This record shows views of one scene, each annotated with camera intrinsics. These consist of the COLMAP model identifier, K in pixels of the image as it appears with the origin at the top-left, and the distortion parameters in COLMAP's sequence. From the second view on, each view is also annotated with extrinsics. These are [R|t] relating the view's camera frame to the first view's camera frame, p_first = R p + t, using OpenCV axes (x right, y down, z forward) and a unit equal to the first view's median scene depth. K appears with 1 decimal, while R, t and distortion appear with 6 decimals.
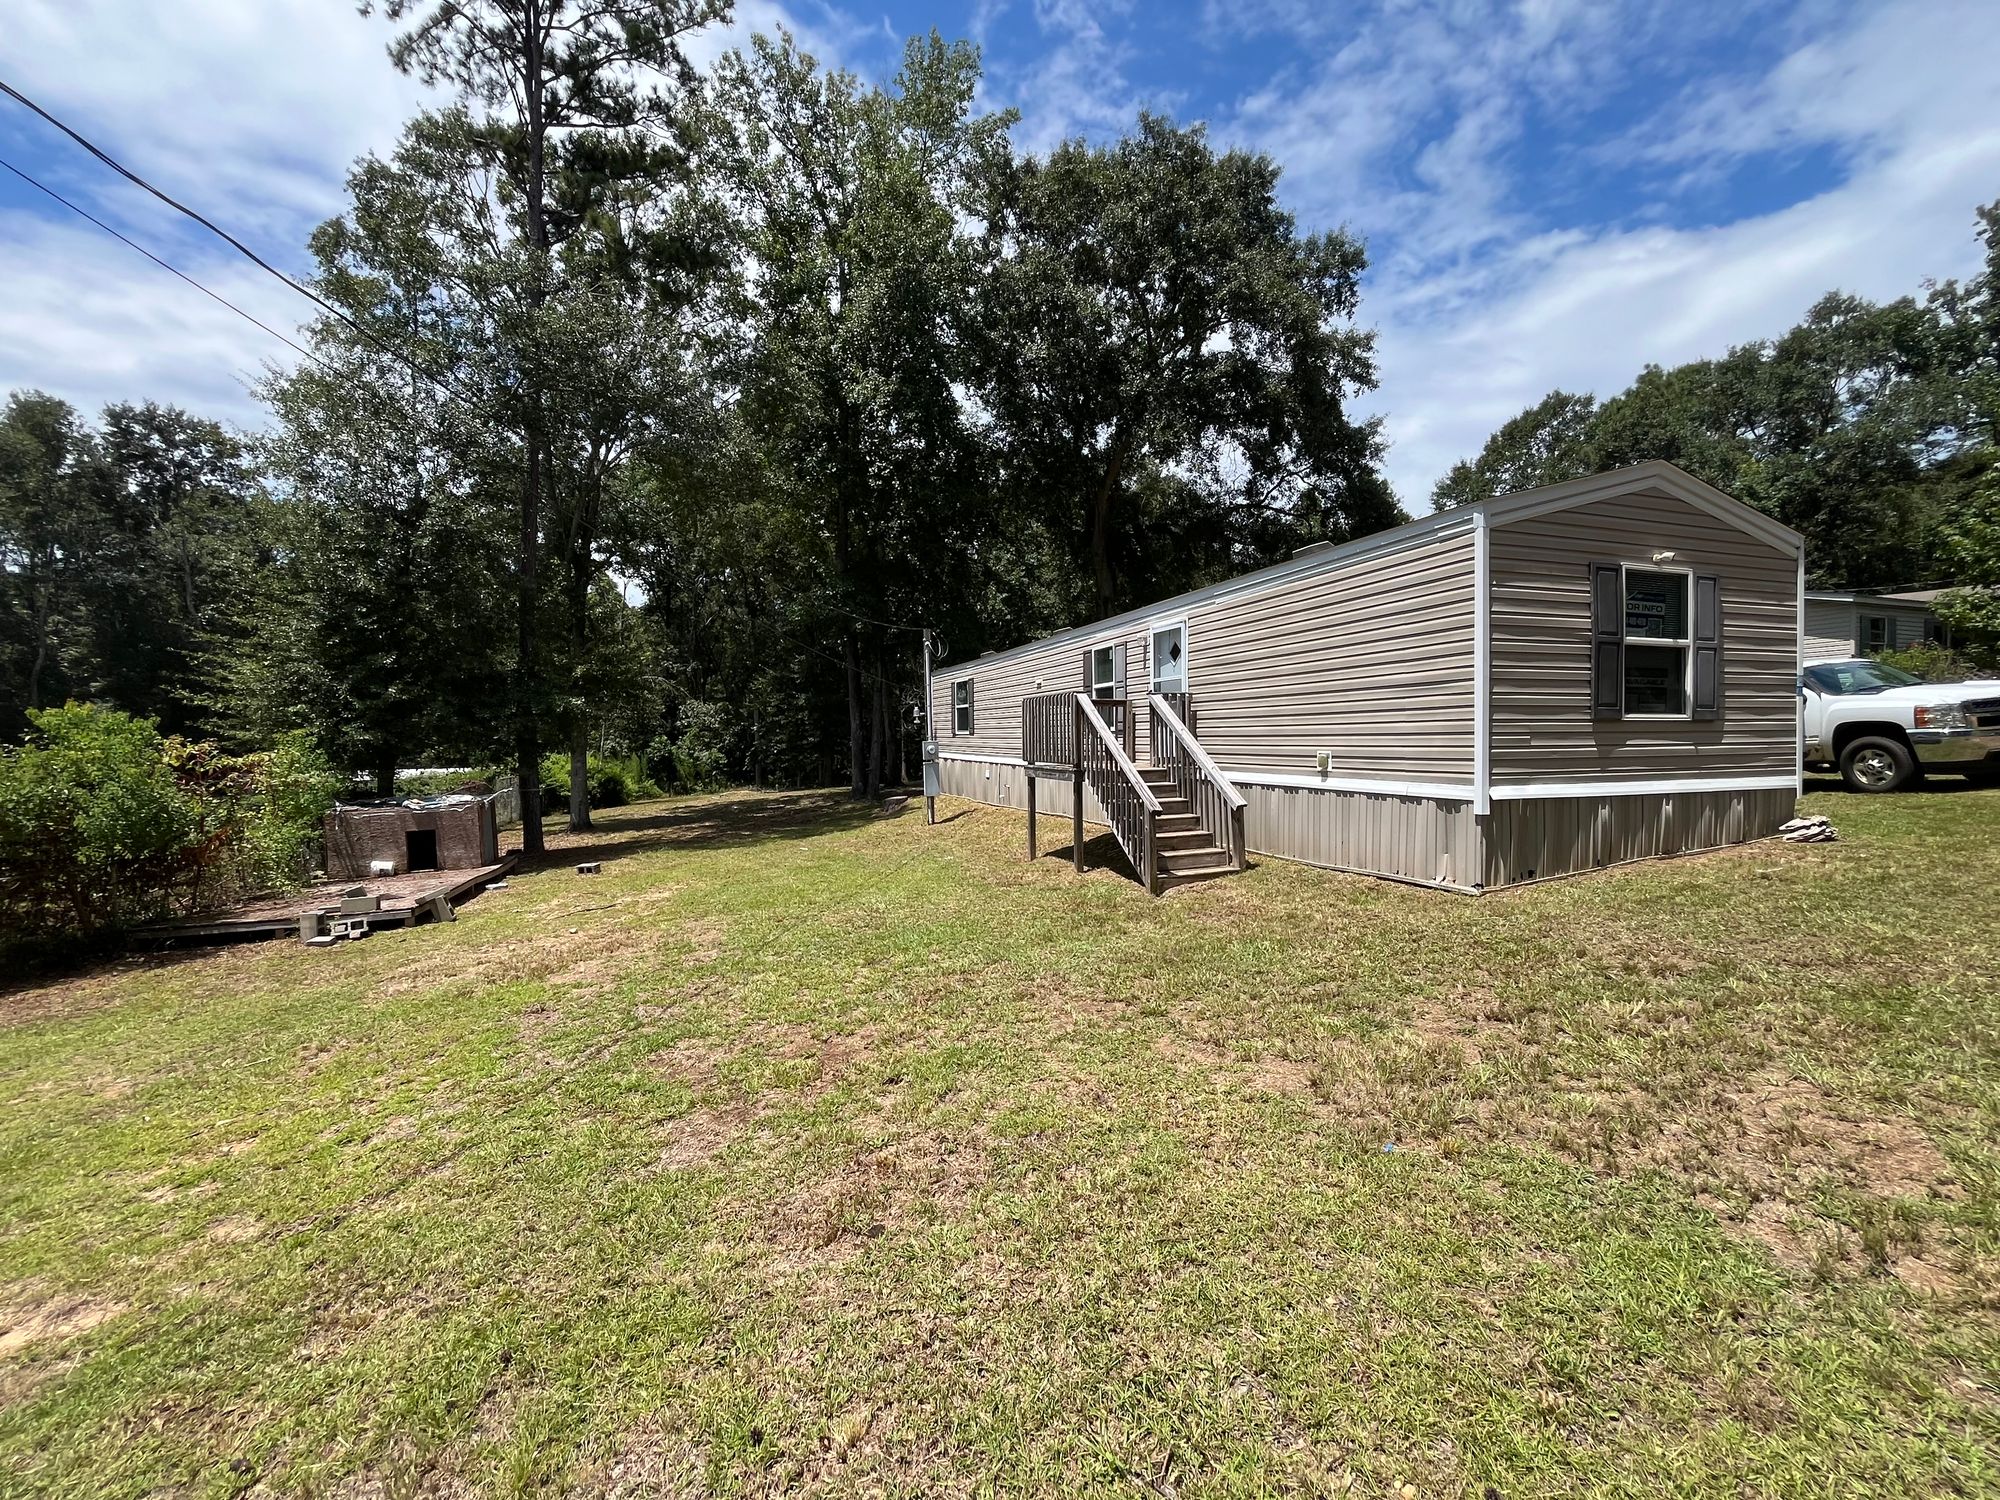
lens RADIAL K [[797.1, 0, 998.1], [0, 797.1, 755.1], [0, 0, 1]] dist [-0.002137, -0.000071]
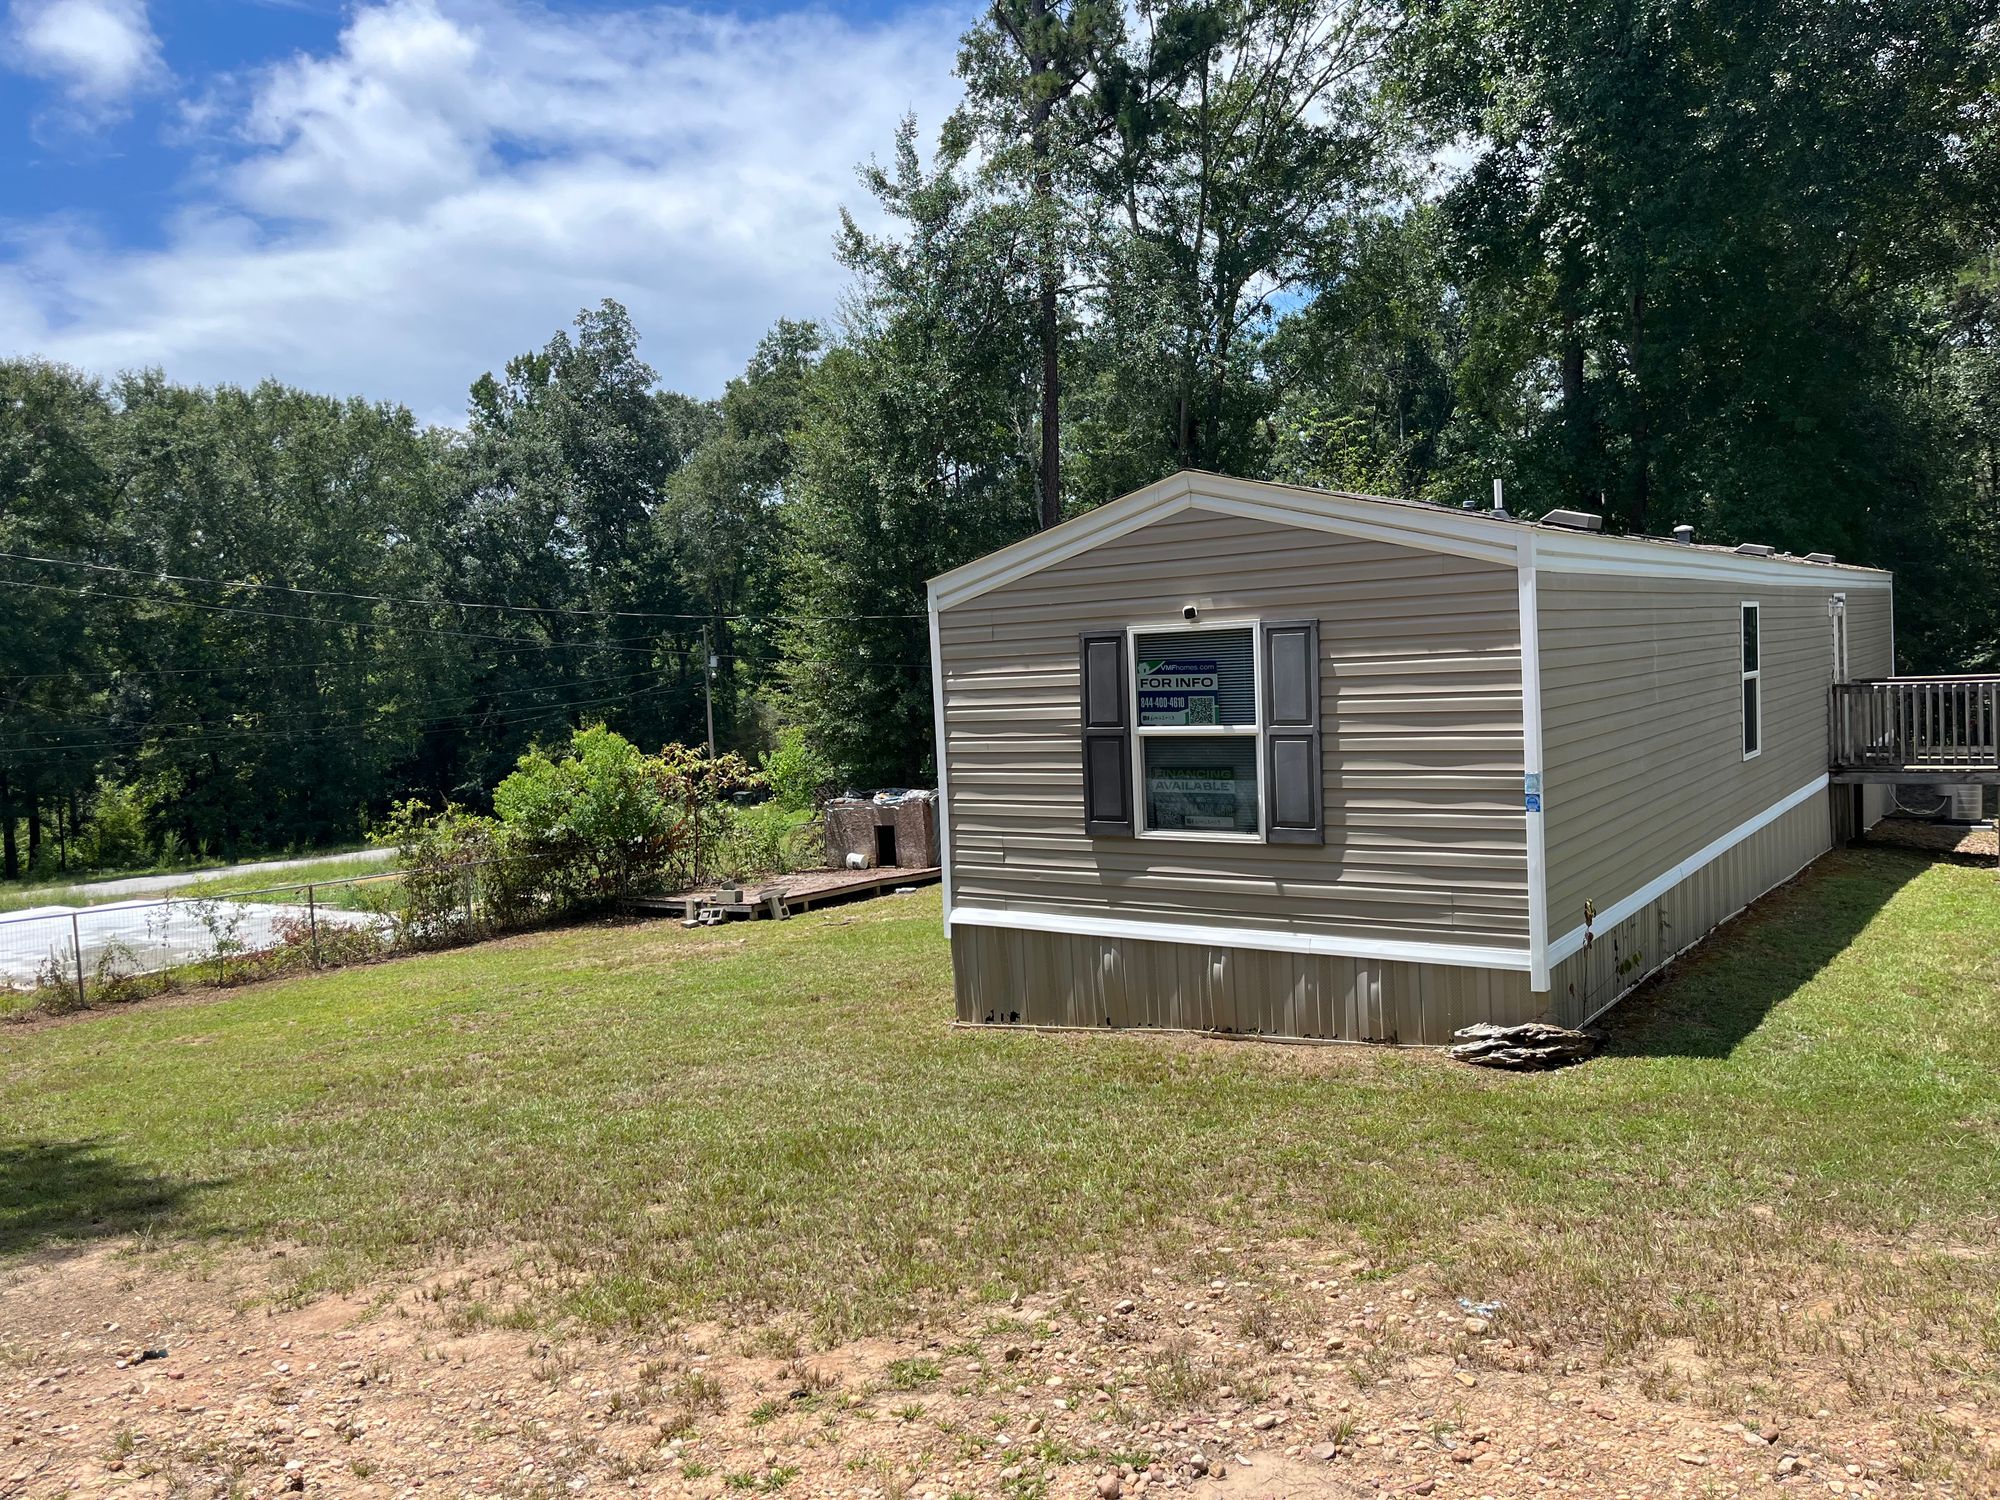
lens RADIAL K [[1511.1, 0, 998.9], [0, 1511.1, 747.7], [0, 0, 1]] dist [0.028219, -0.008478]
pose [[0.584138, 0.028526, -0.811153, 1.802340], [0.025622, 0.998236, 0.053557, -0.202413], [0.811250, -0.052068, 0.582377, 0.079999]]
